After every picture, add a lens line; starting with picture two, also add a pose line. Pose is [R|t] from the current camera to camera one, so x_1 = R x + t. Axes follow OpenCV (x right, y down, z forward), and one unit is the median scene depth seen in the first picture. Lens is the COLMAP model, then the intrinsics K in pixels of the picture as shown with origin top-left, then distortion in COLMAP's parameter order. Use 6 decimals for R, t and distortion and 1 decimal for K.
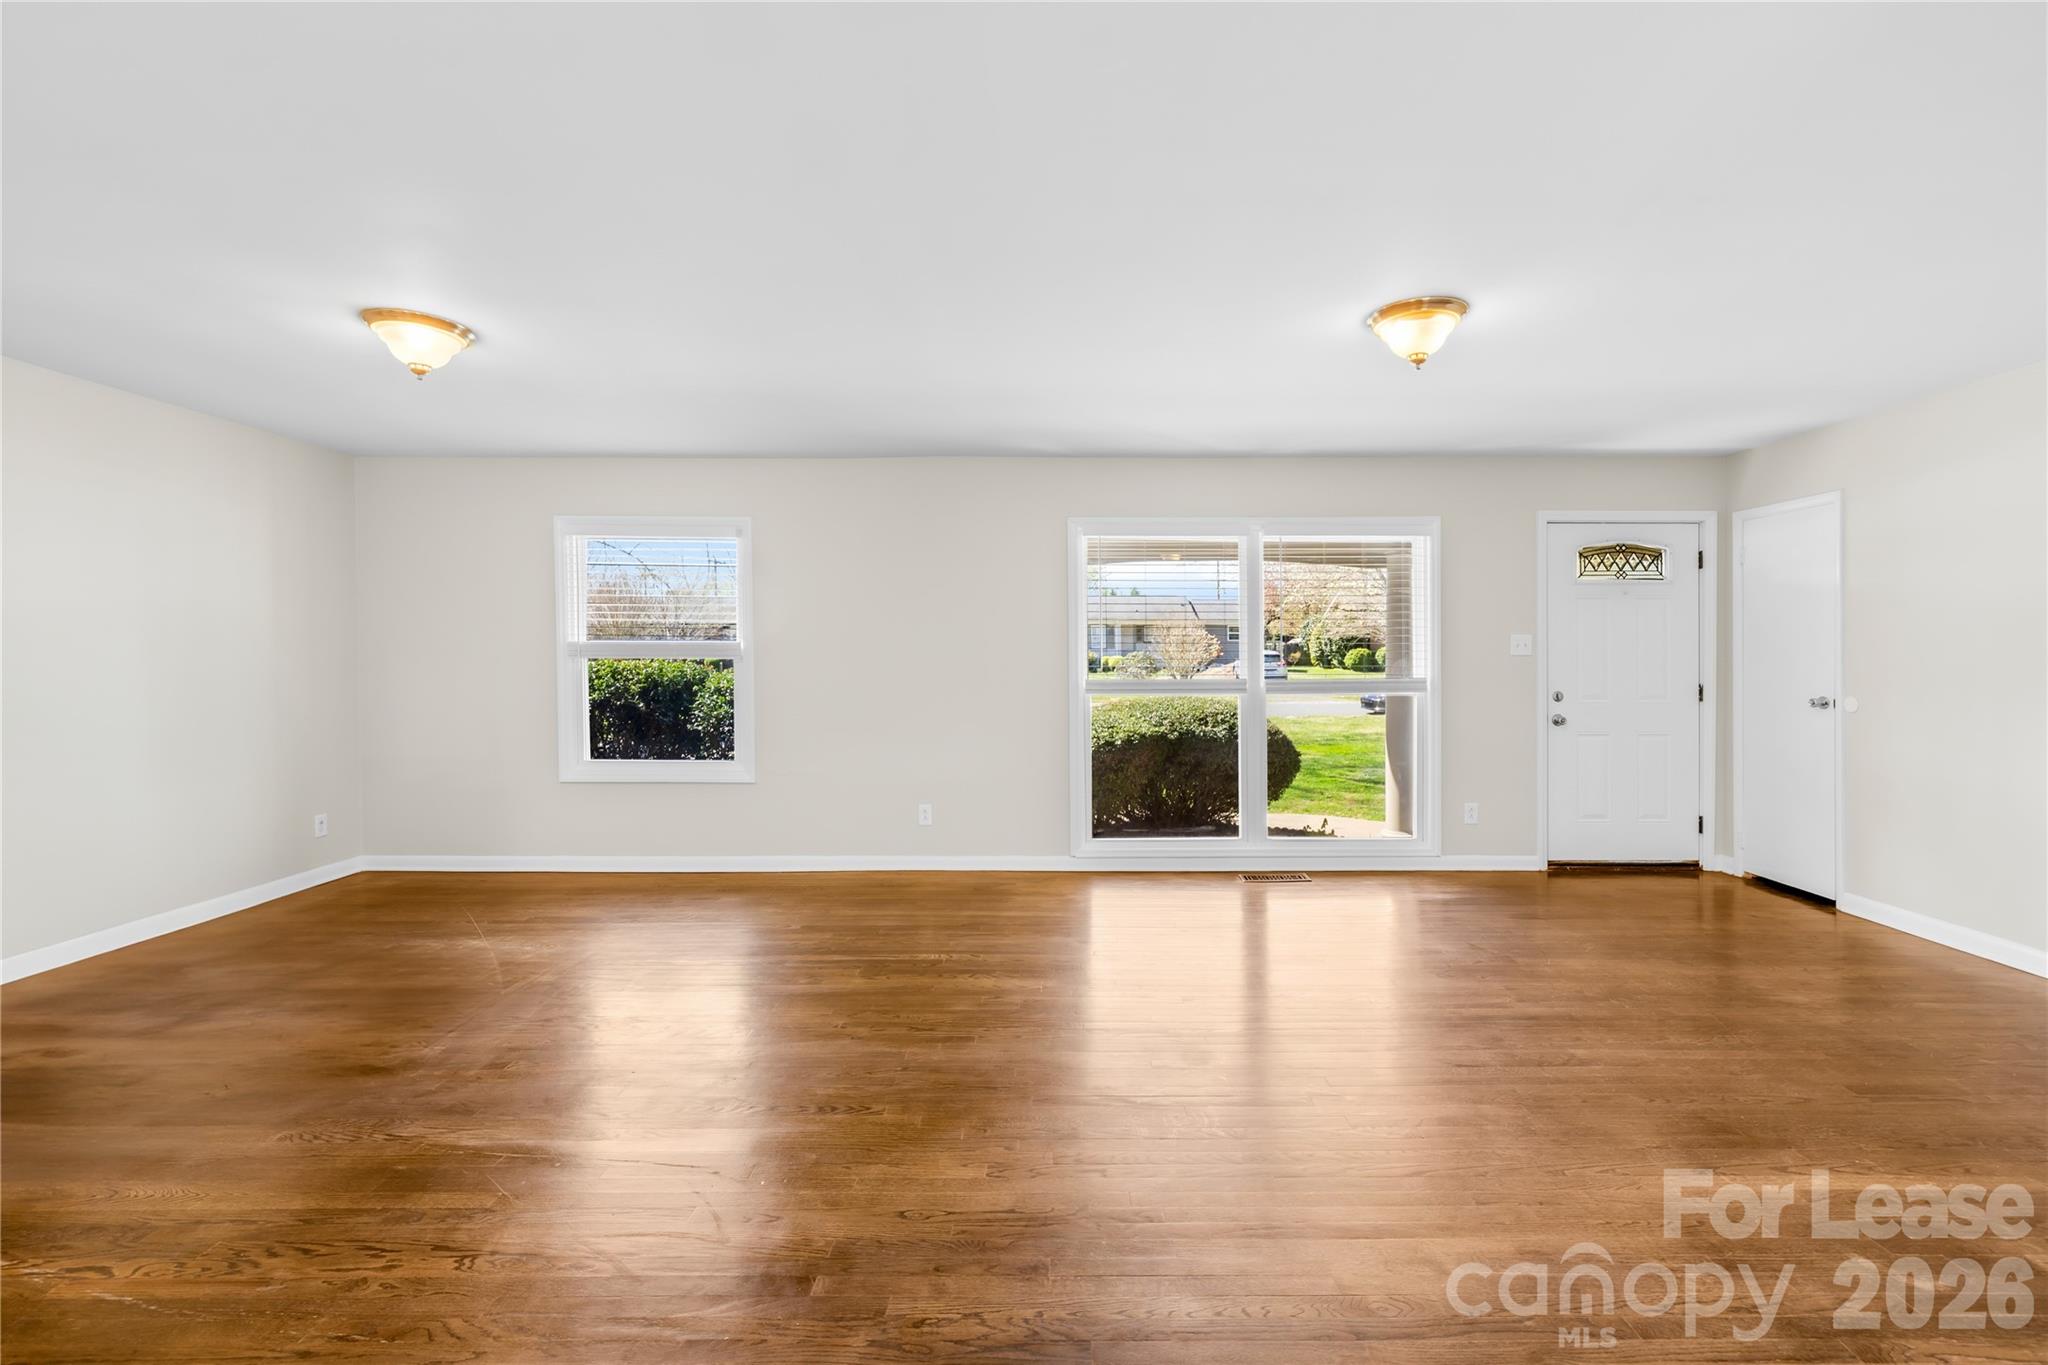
lens RADIAL K [[897.1, 0, 1080.3], [0, 897.1, 668.4], [0, 0, 1]] dist [0.001012, -0.000182]
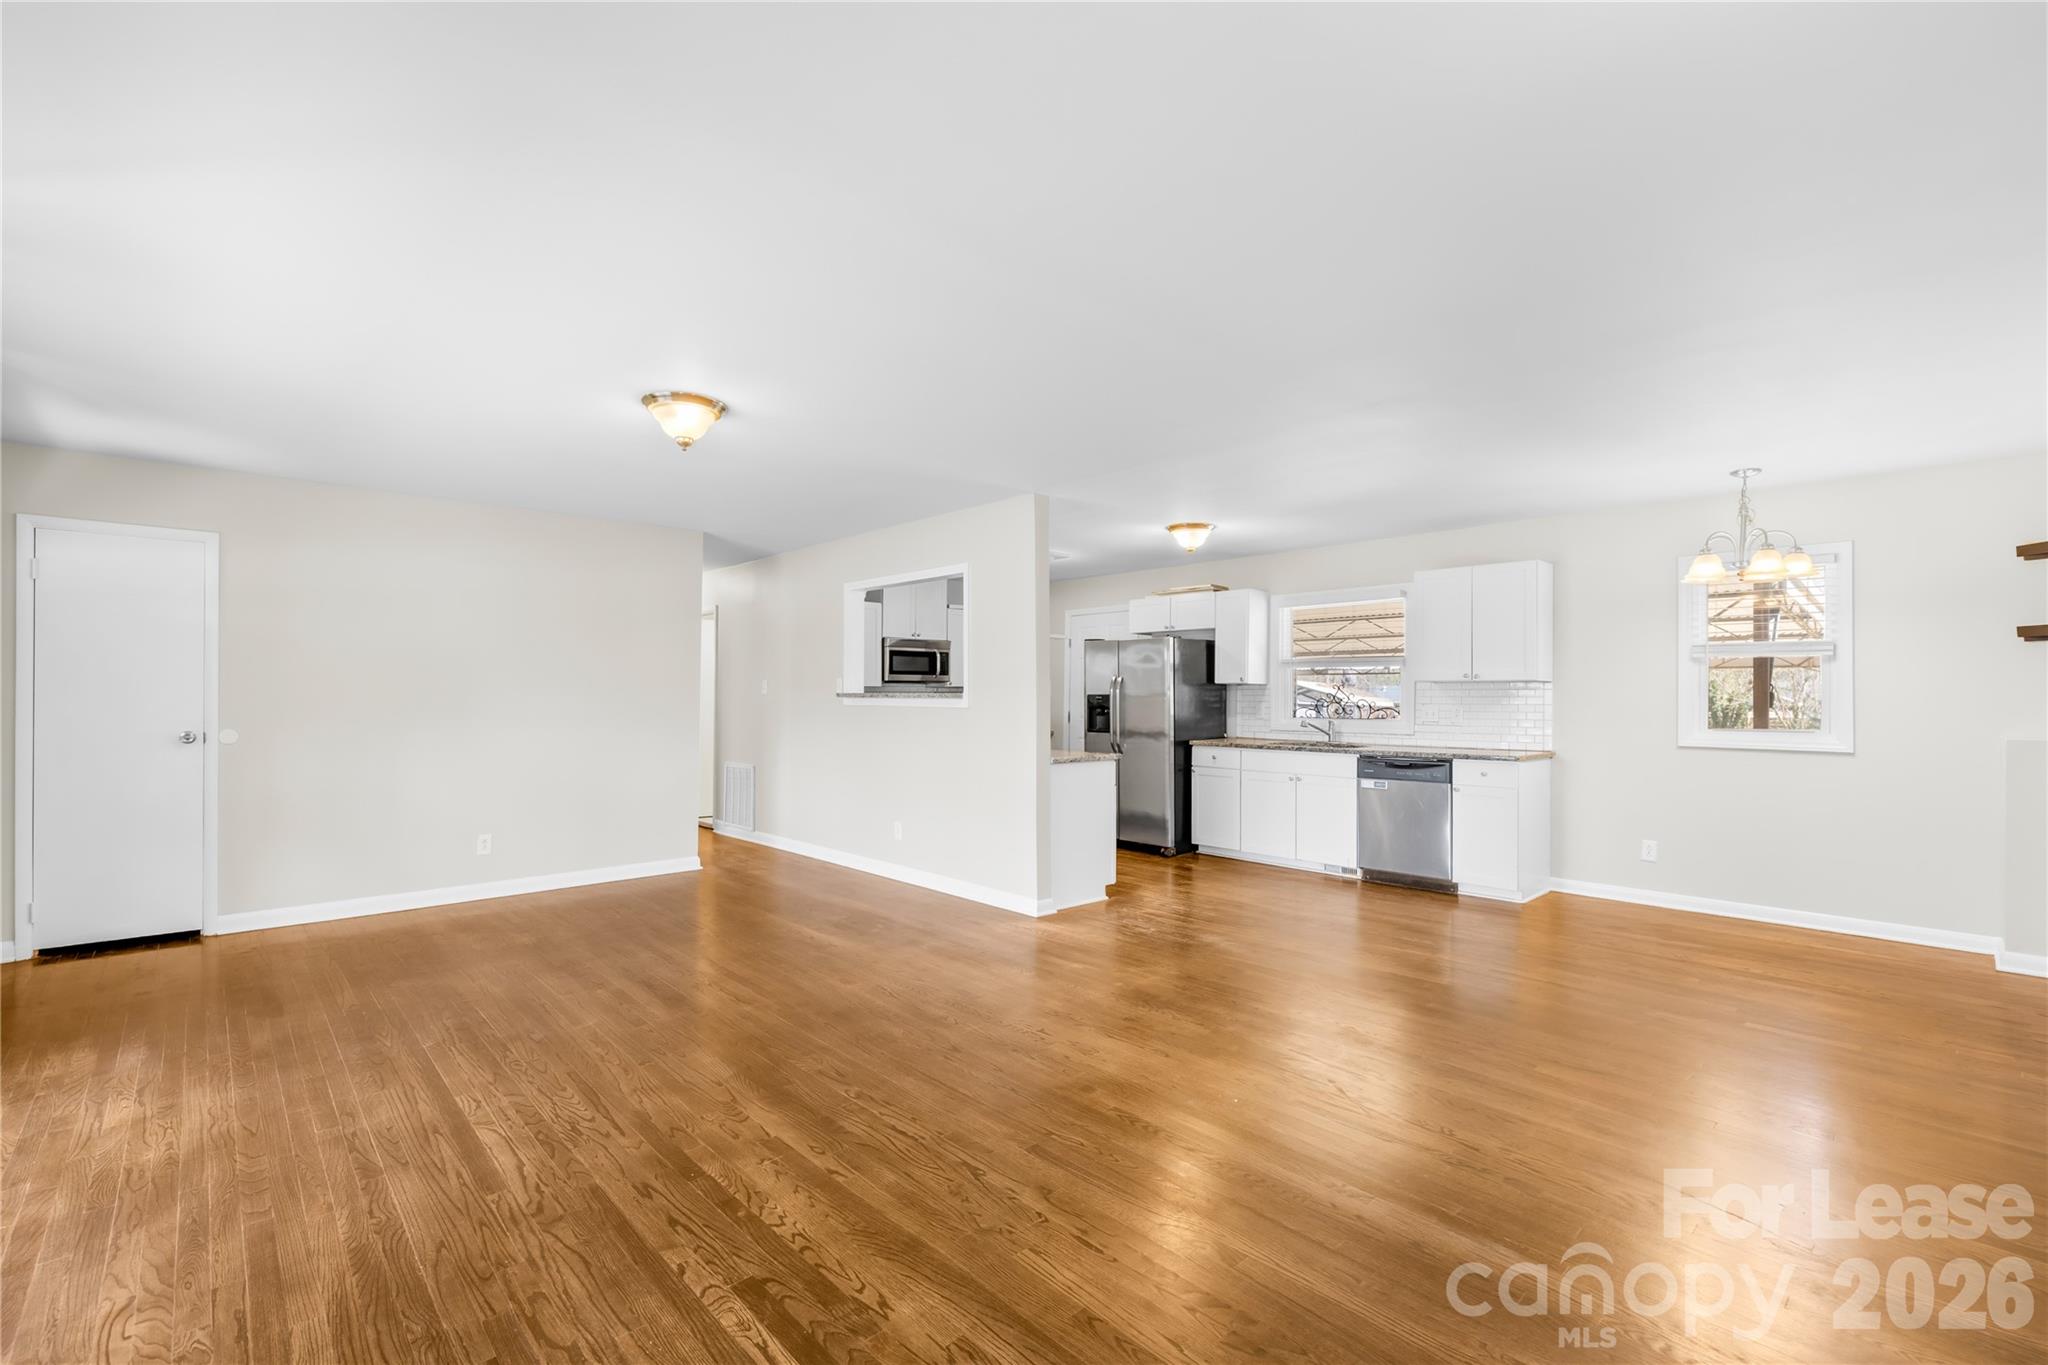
lens RADIAL K [[893.8, 0, 989.0], [0, 893.8, 692.0], [0, 0, 1]] dist [0.001316, -0.000001]
pose [[-0.648878, 0.000197, 0.760892, -0.442405], [0.004628, 0.999982, 0.003687, -0.010197], [-0.760878, 0.005914, -0.648867, 0.843498]]
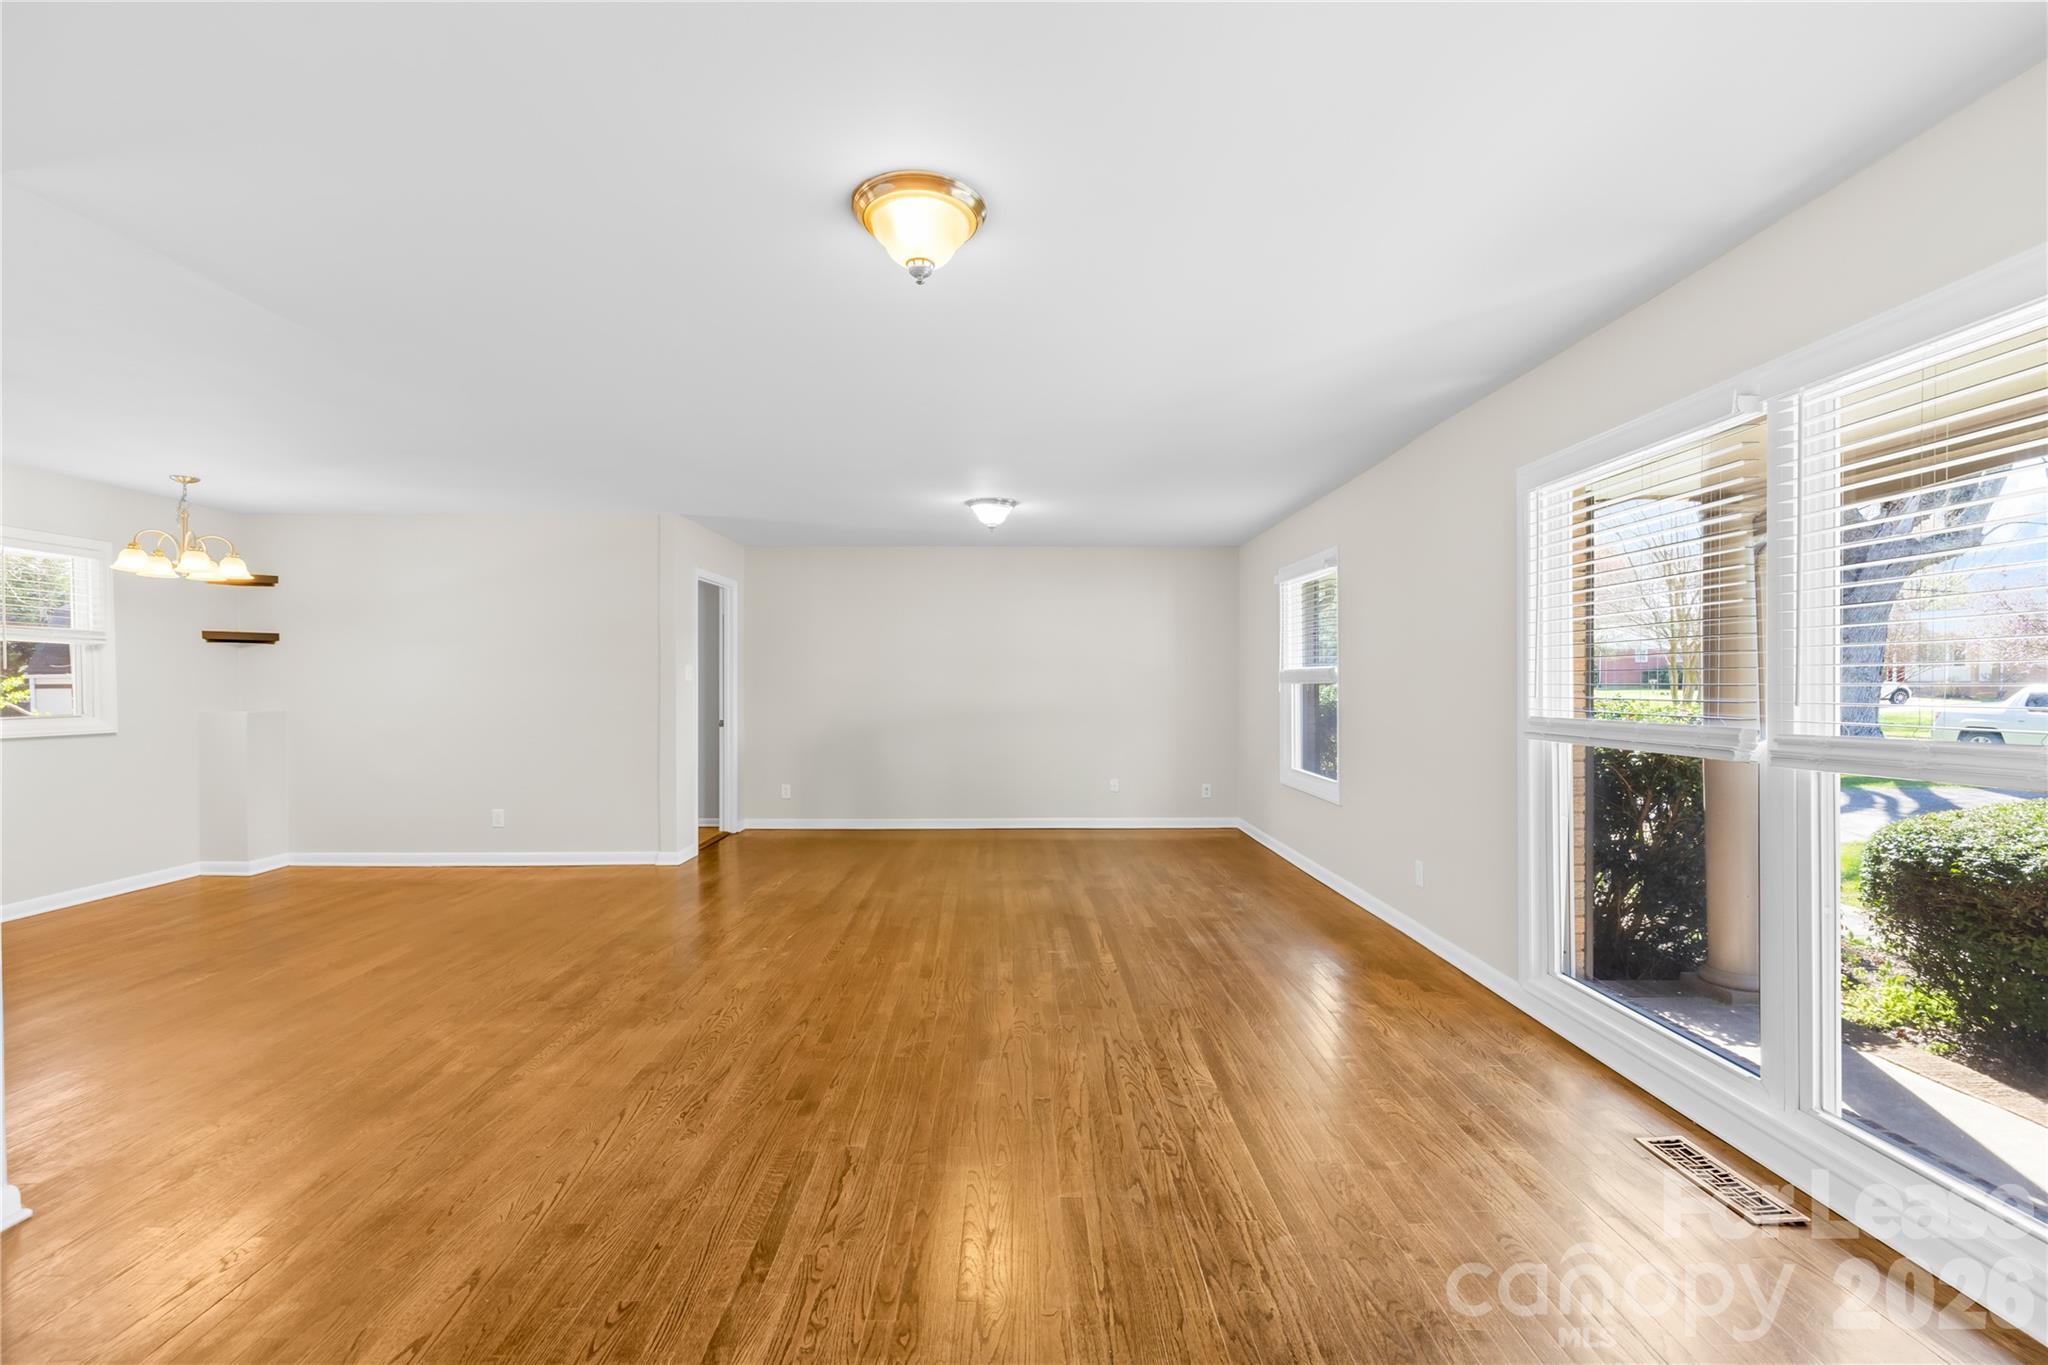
lens RADIAL K [[864.9, 0, 1016.6], [0, 864.9, 685.7], [0, 0, 1]] dist [-0.001978, 0.000299]
pose [[-0.017430, 0.001193, -0.999847, 0.622102], [-0.009822, 0.999951, 0.001365, -0.005961], [0.999800, 0.009844, -0.017417, 0.632707]]
